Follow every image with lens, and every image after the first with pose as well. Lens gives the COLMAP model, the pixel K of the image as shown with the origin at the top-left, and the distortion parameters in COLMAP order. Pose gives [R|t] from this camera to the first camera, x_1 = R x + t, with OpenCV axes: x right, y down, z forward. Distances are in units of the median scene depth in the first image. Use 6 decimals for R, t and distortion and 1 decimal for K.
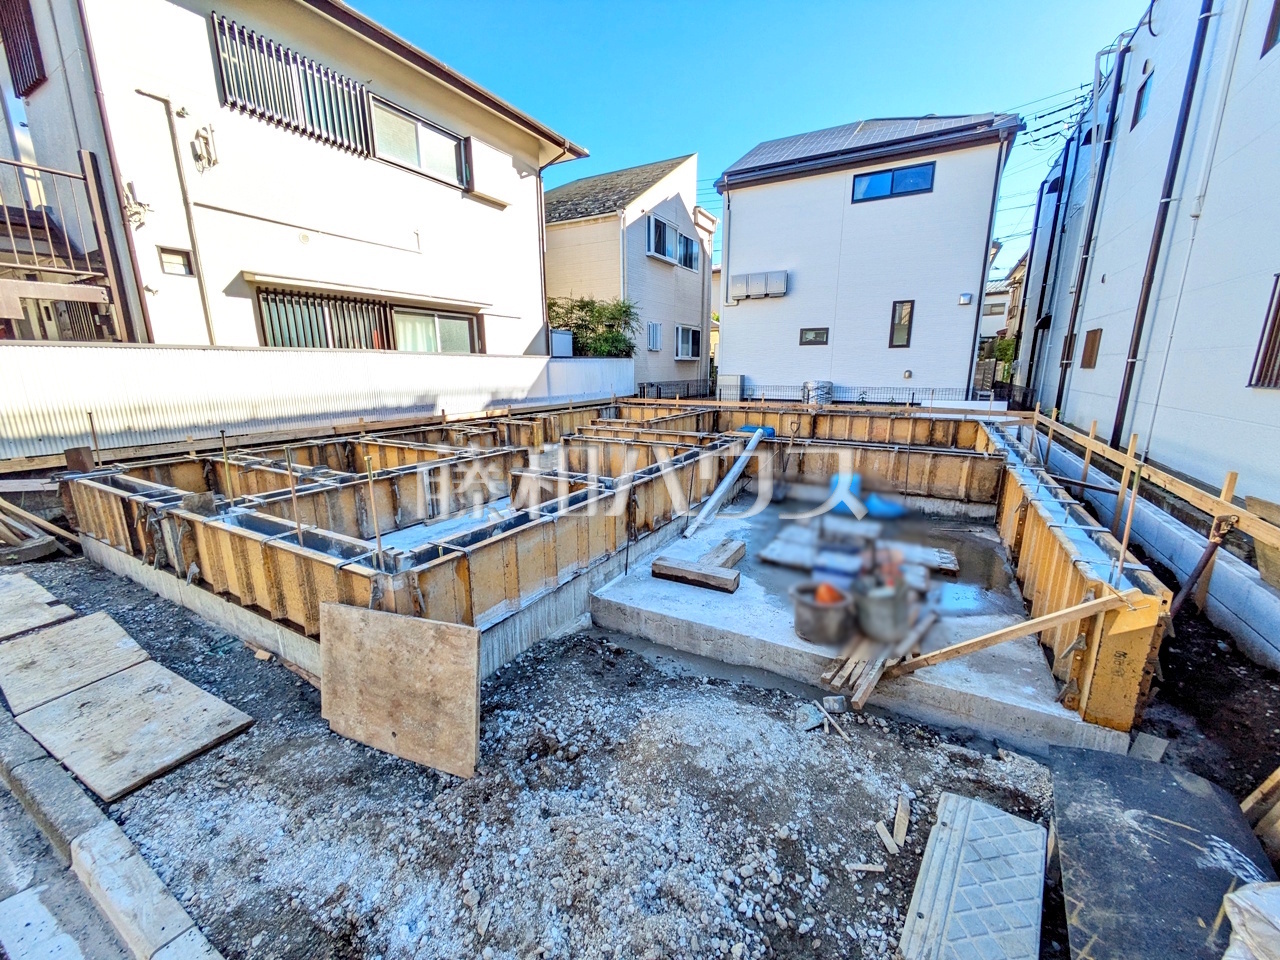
lens RADIAL K [[507.3, 0, 641.5], [0, 507.3, 479.1], [0, 0, 1]] dist [0.001961, 0.000830]
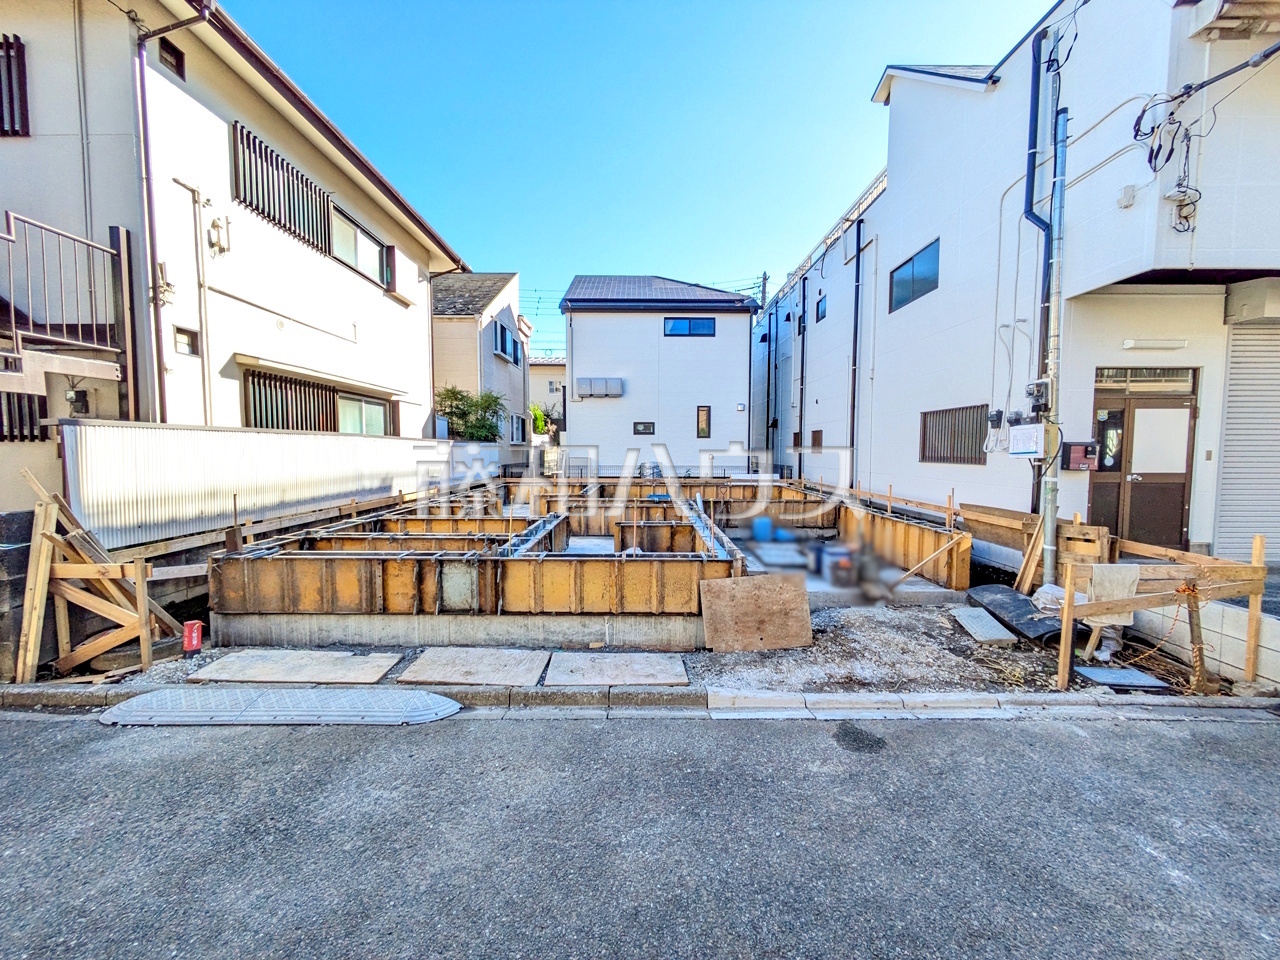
lens RADIAL K [[507.3, 0, 642.3], [0, 507.3, 478.5], [0, 0, 1]] dist [0.001961, 0.000830]
pose [[0.868574, -0.022728, 0.495038, -0.407307], [0.102111, 0.985720, -0.133903, 0.025557], [-0.484926, 0.166854, 0.858491, -0.119850]]
